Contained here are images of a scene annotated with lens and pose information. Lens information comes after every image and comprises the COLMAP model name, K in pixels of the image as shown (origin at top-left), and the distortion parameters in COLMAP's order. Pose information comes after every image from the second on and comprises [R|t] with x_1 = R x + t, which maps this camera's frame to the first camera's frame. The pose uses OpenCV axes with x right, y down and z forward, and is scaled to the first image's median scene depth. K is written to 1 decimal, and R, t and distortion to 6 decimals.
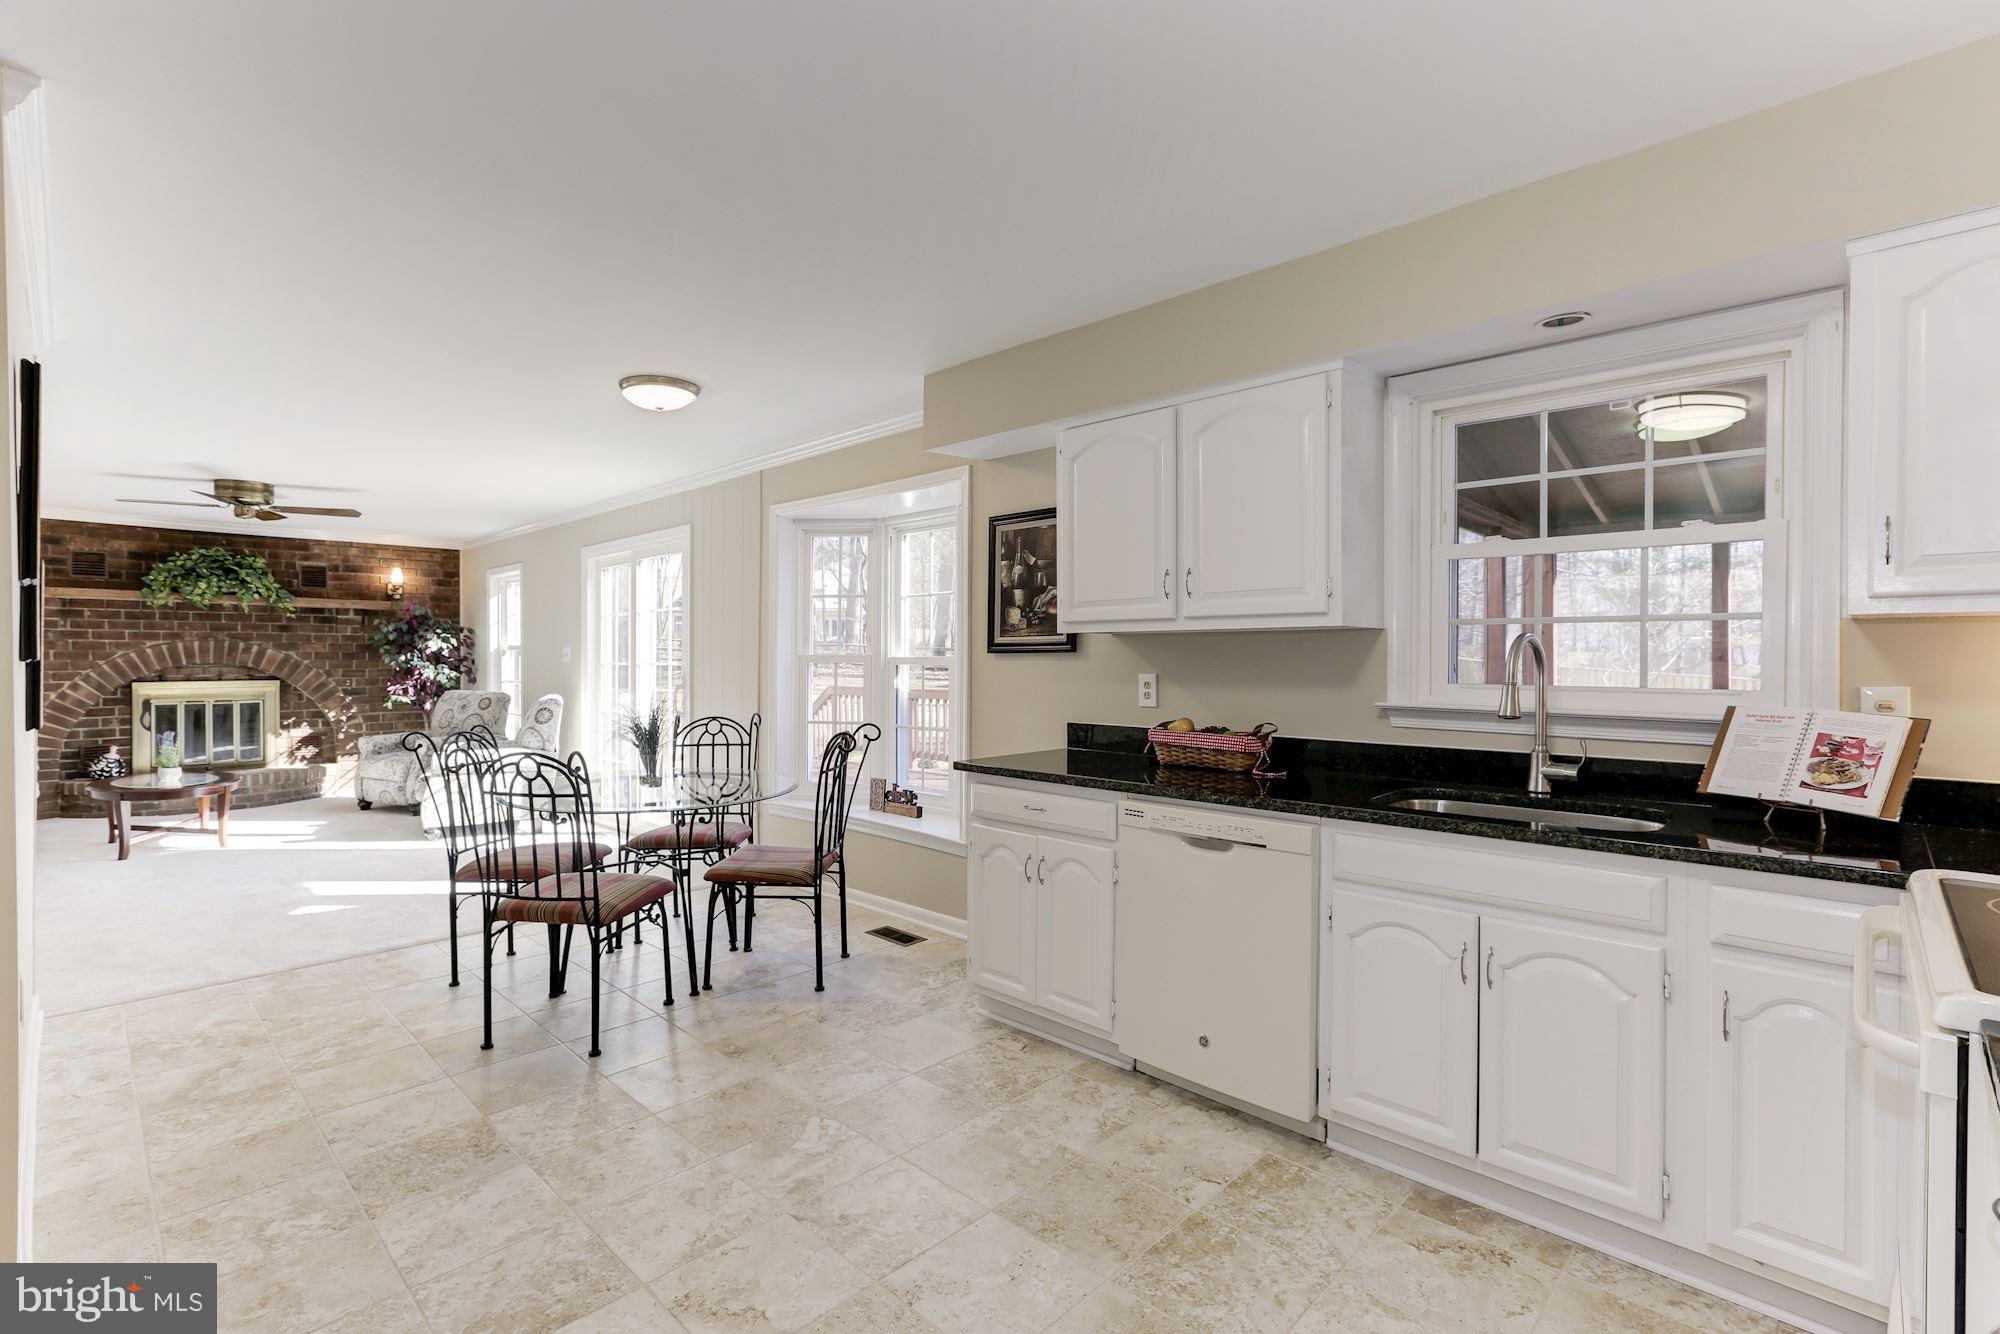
lens RADIAL K [[909.9, 0, 1008.6], [0, 909.9, 669.7], [0, 0, 1]] dist [-0.025968, 0.012102]
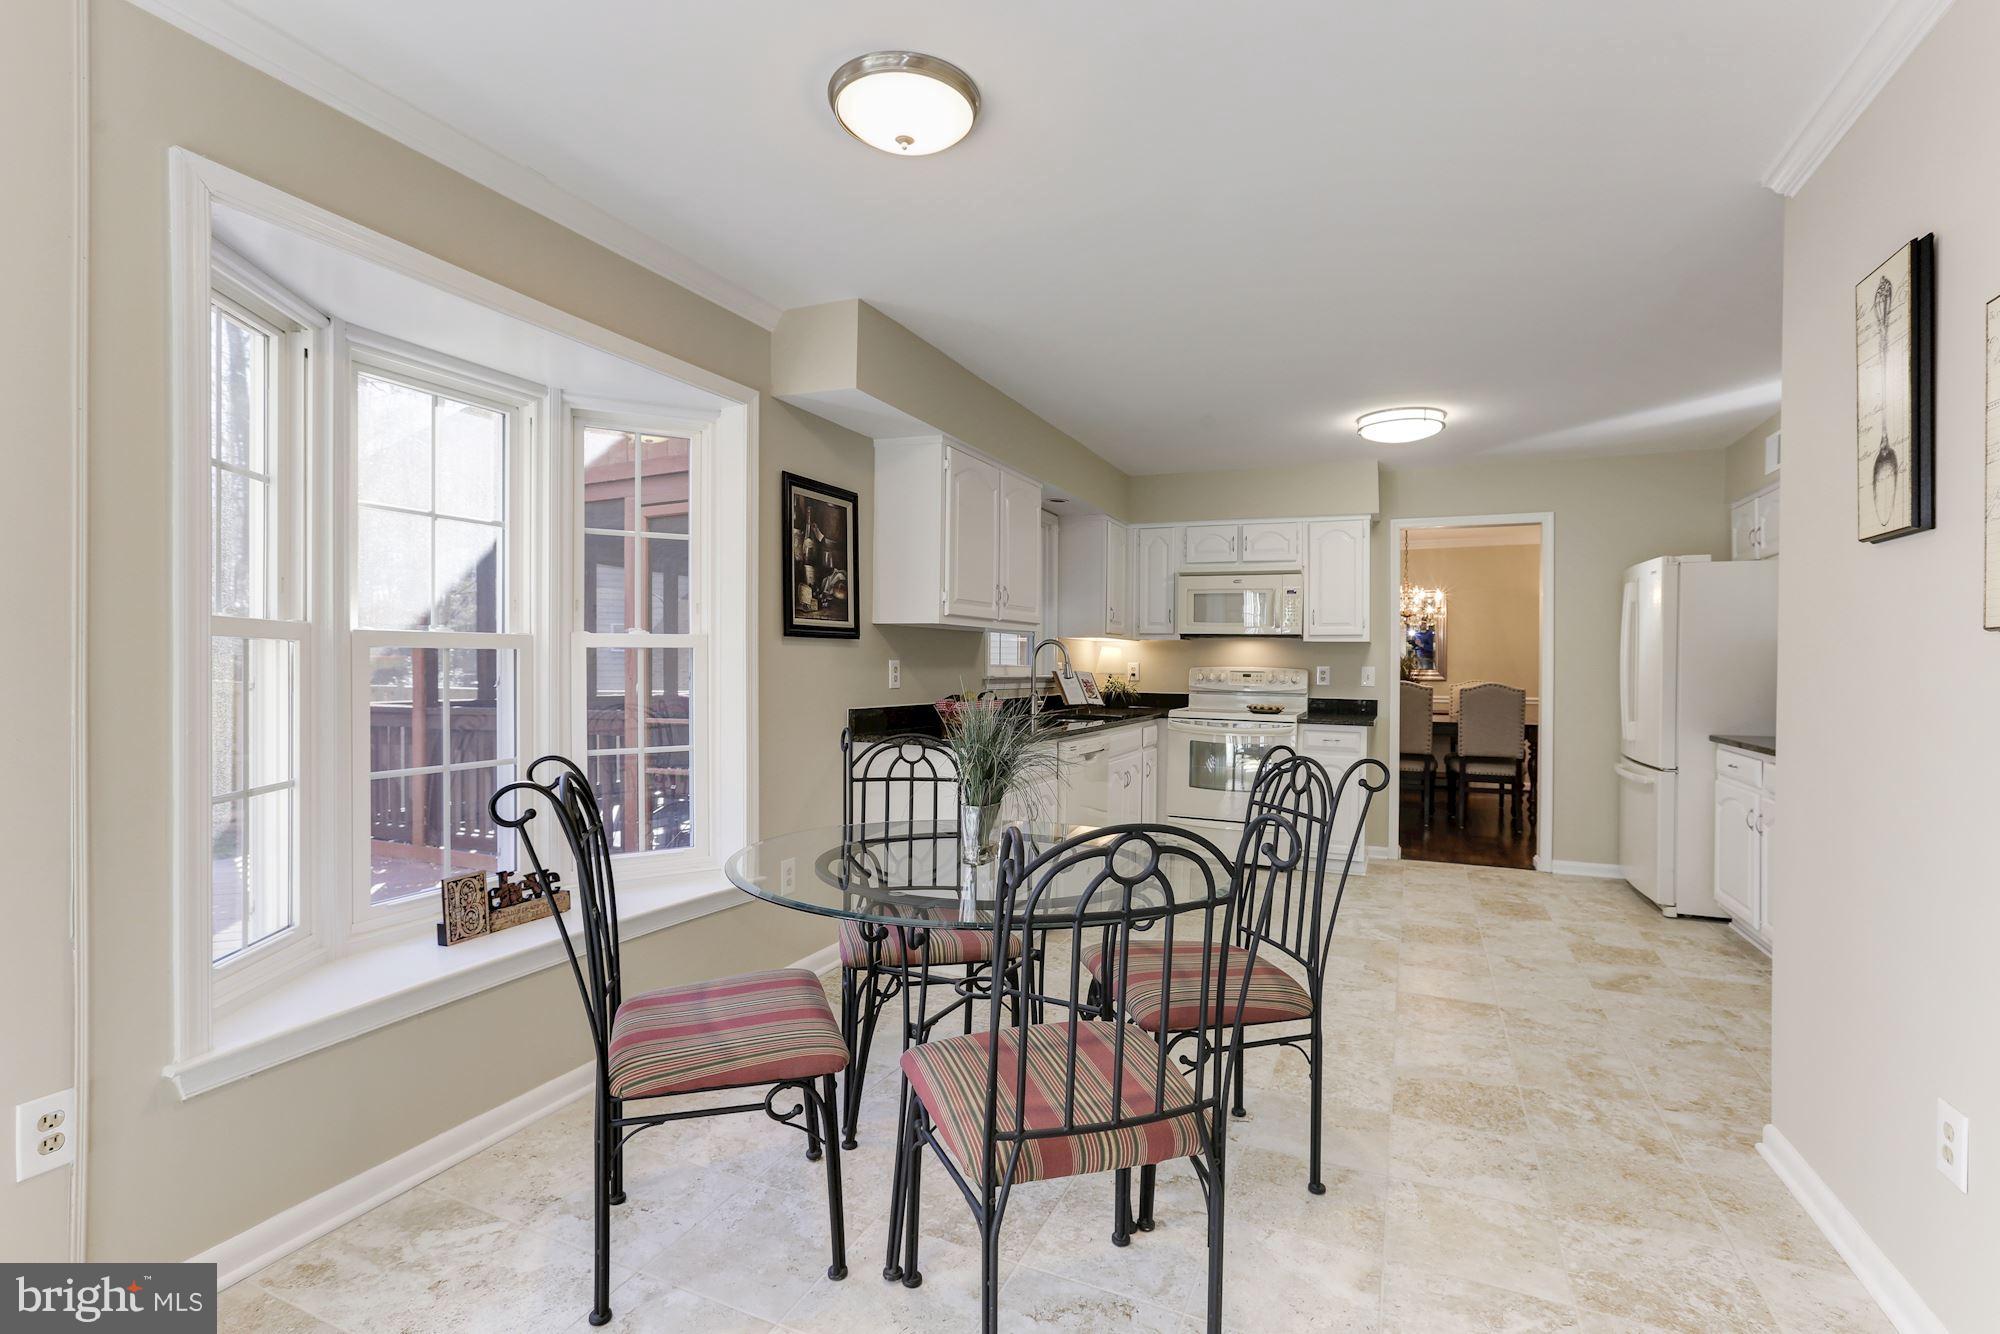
lens RADIAL K [[924.5, 0, 997.2], [0, 924.5, 662.6], [0, 0, 1]] dist [-0.024235, 0.013832]
pose [[-0.332665, -0.004584, 0.943034, -1.402556], [0.001472, 0.999984, 0.005380, 0.002074], [-0.943044, 0.003178, -0.332653, 1.765640]]
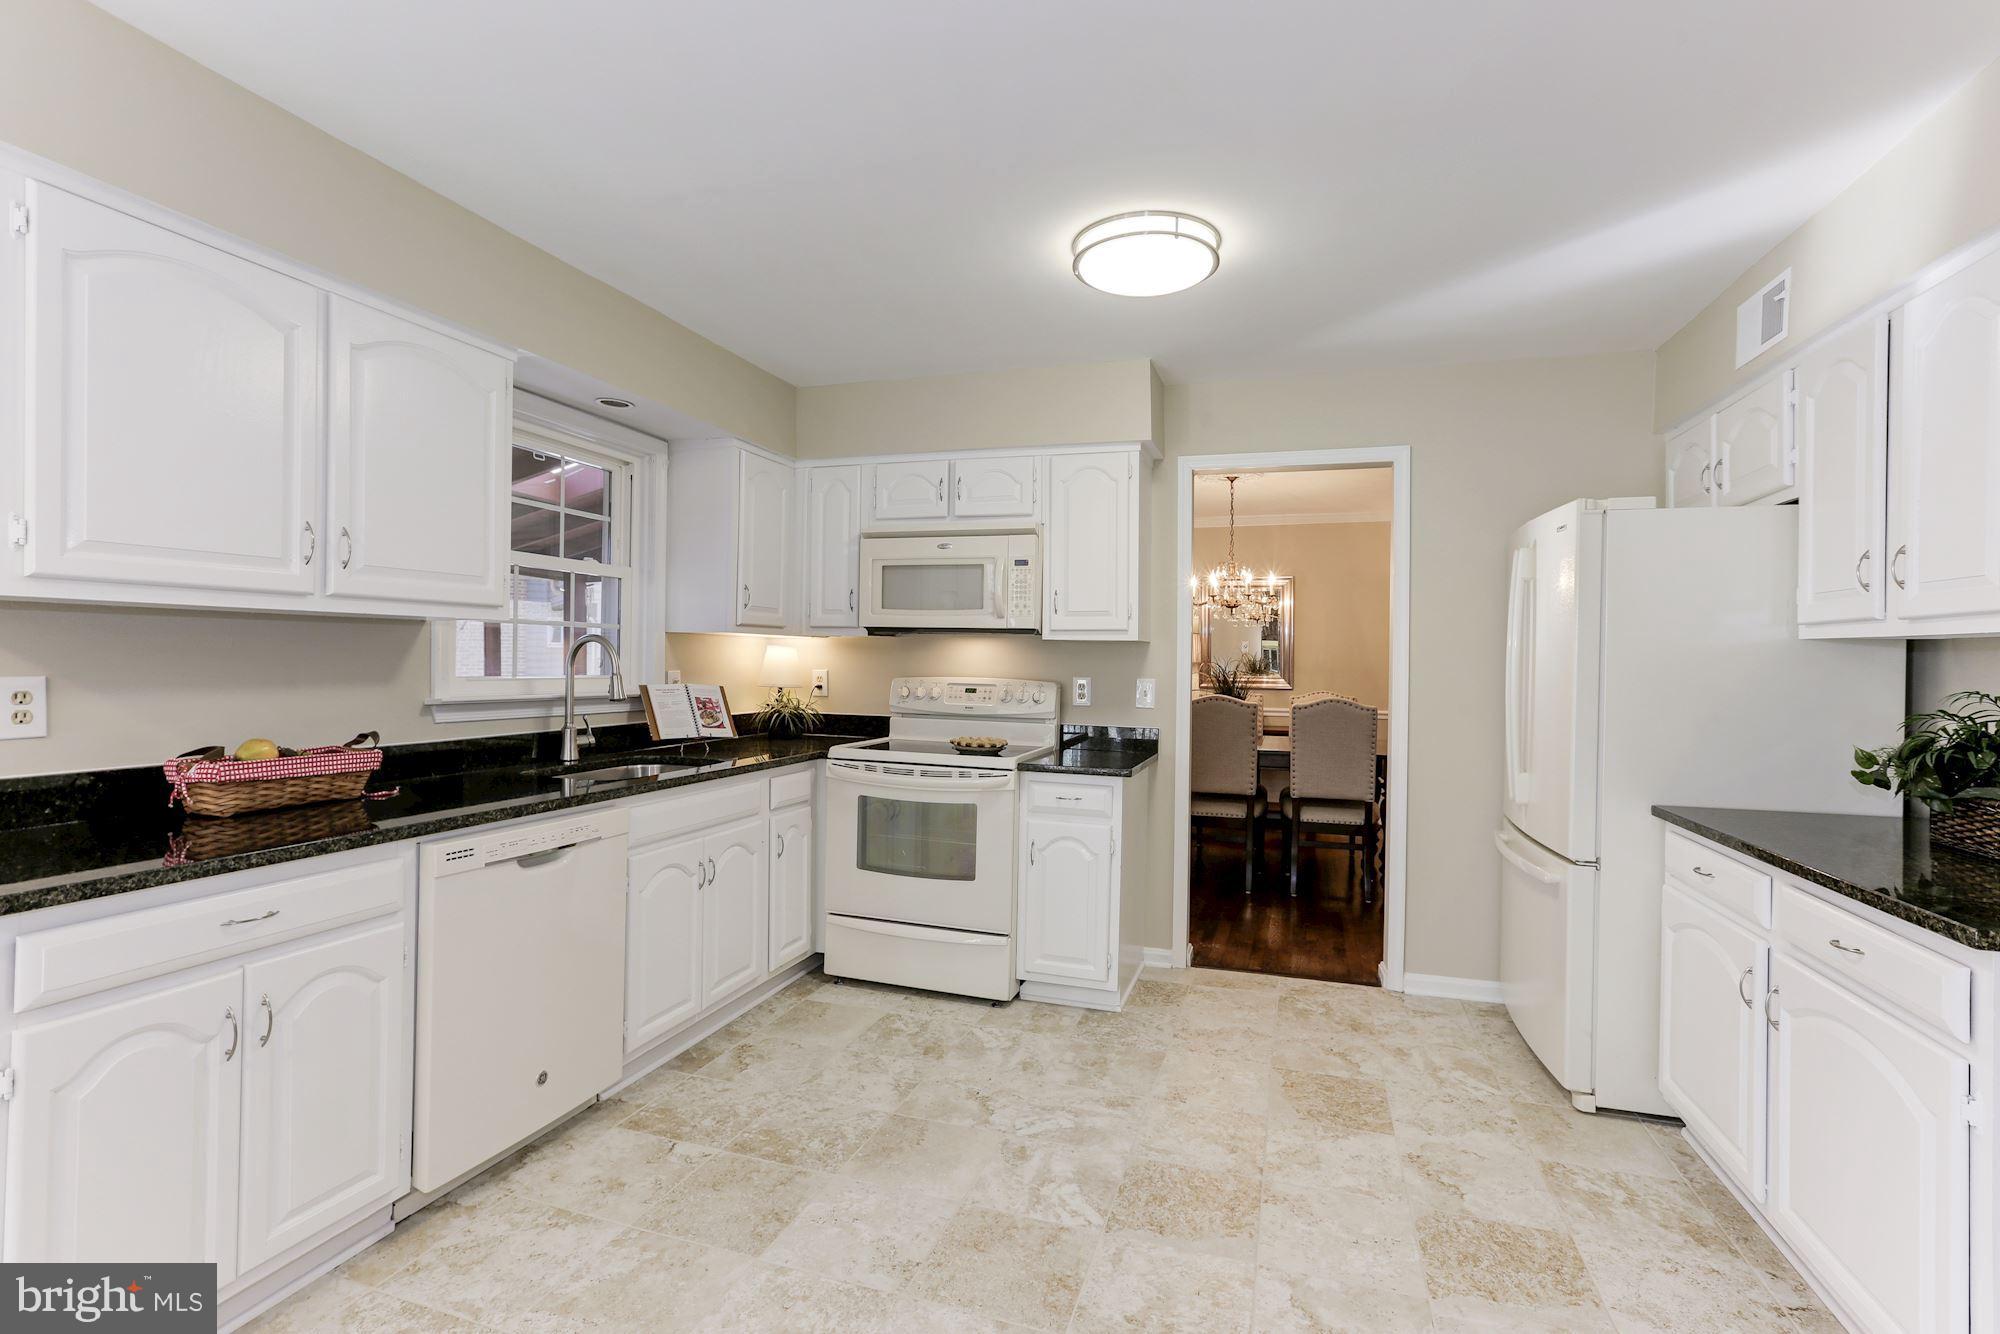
lens RADIAL K [[924.5, 0, 997.2], [0, 924.5, 662.6], [0, 0, 1]] dist [-0.024235, 0.013832]
pose [[-0.430884, -0.009954, 0.902353, -0.805011], [-0.003594, 0.999950, 0.009314, -0.013958], [-0.902400, 0.000770, -0.430898, 0.990804]]
